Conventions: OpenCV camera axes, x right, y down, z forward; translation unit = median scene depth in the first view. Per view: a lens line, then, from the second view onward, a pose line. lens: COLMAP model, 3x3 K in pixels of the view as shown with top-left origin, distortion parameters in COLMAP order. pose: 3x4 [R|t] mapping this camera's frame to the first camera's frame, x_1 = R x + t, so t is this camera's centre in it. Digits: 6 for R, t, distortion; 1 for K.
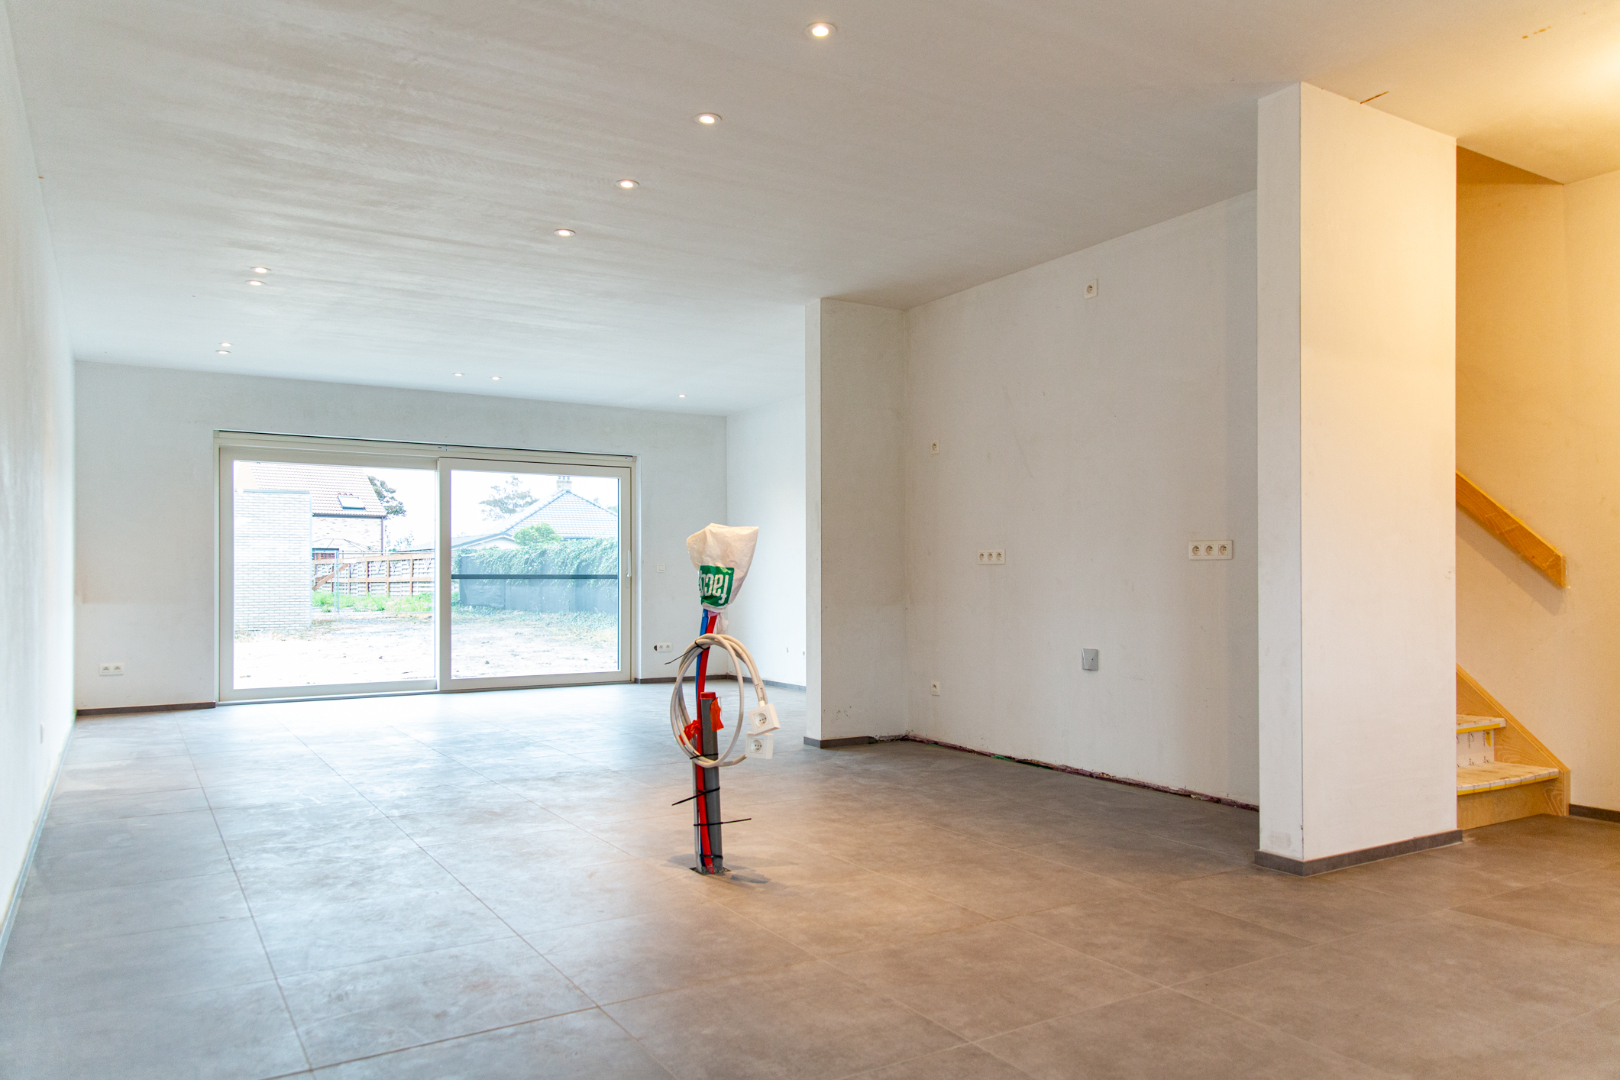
lens RADIAL K [[1111.7, 0, 823.2], [0, 1111.7, 576.9], [0, 0, 1]] dist [-0.002060, -0.000022]
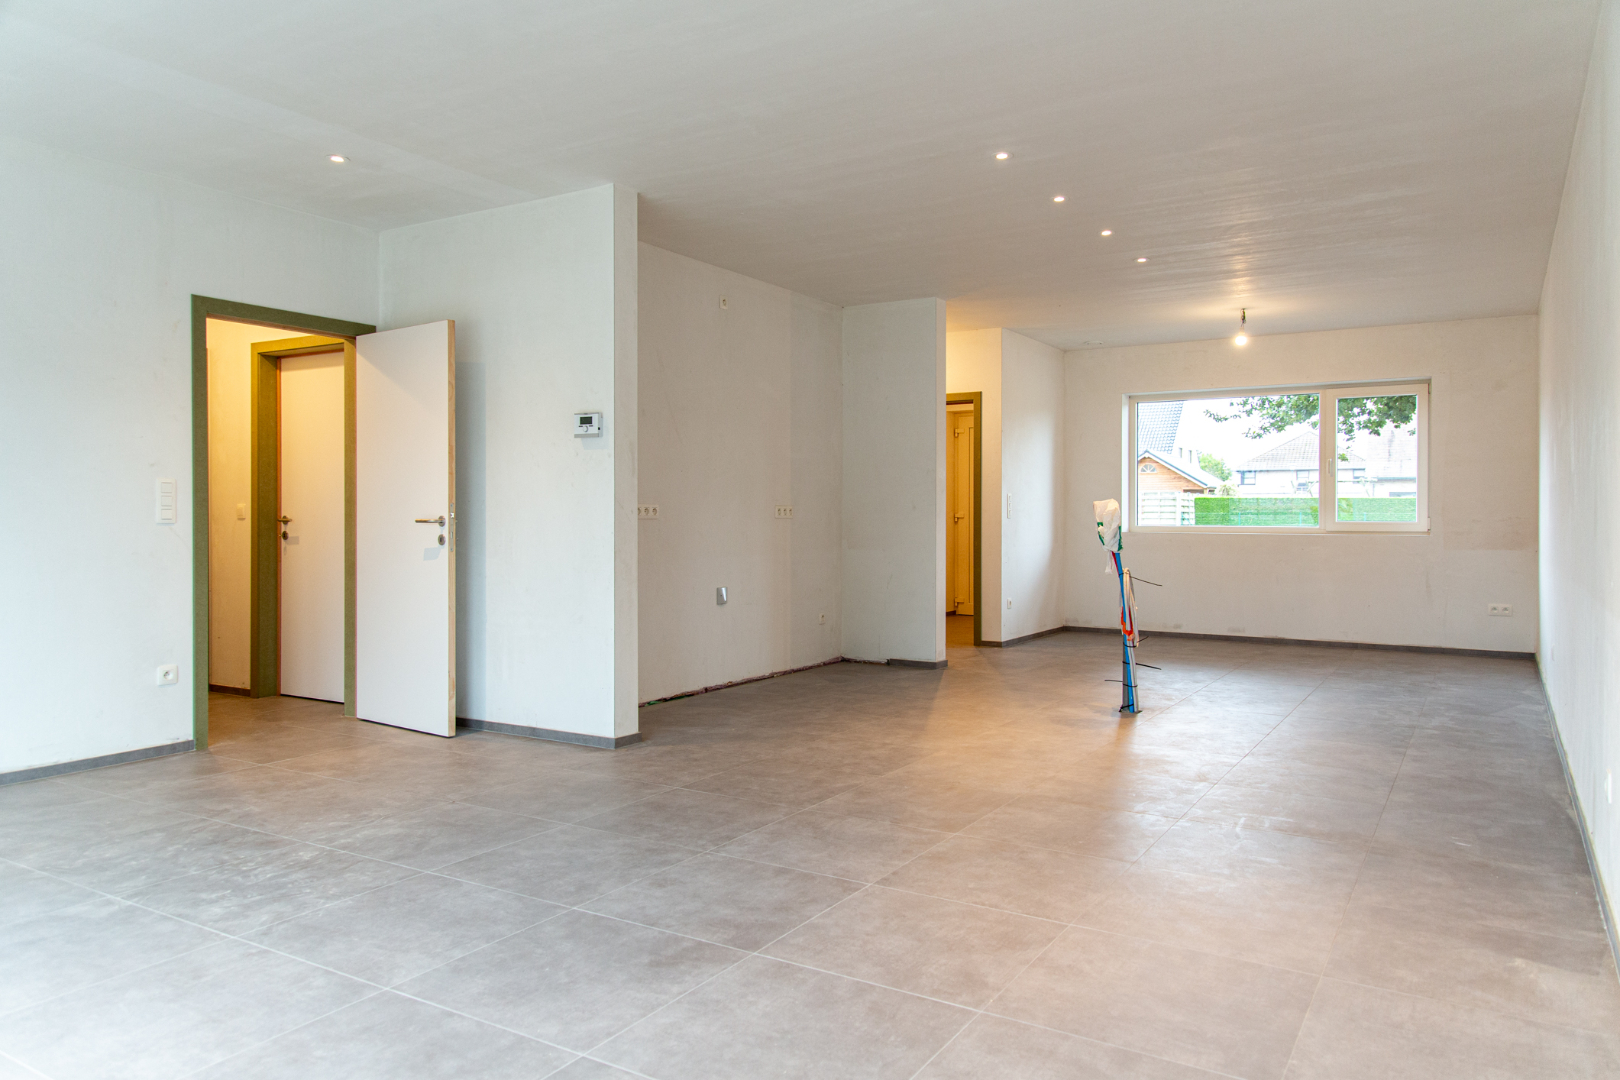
lens RADIAL K [[1111.7, 0, 810.8], [0, 1111.7, 532.2], [0, 0, 1]] dist [-0.002060, -0.000022]
pose [[-0.459300, -0.007072, 0.888253, -0.935102], [0.004265, 0.999939, 0.010167, -0.010144], [-0.888271, 0.008459, -0.459242, 1.507217]]
